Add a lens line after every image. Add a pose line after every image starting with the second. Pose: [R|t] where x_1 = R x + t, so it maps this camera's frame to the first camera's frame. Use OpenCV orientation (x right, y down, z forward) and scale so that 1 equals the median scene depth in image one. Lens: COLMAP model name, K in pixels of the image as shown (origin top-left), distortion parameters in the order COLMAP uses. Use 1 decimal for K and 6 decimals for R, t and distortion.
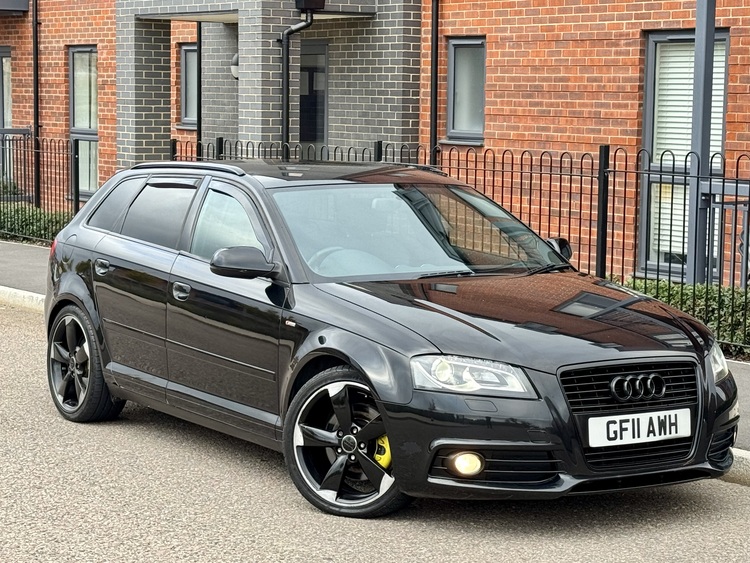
lens RADIAL K [[1786.5, 0, 374.9], [0, 1786.5, 282.0], [0, 0, 1]] dist [-0.222868, 0.000000]
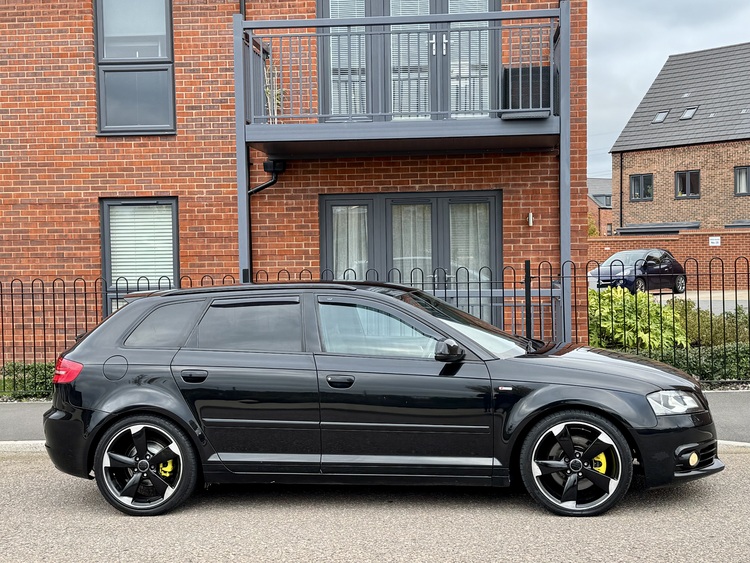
lens RADIAL K [[963.4, 0, 375.0], [0, 963.4, 280.4], [0, 0, 1]] dist [0.058556, 0.000000]
pose [[0.575792, -0.042660, 0.816483, -0.386252], [0.104618, 0.994273, -0.021829, -0.030254], [-0.810875, 0.097988, 0.576957, 0.345301]]
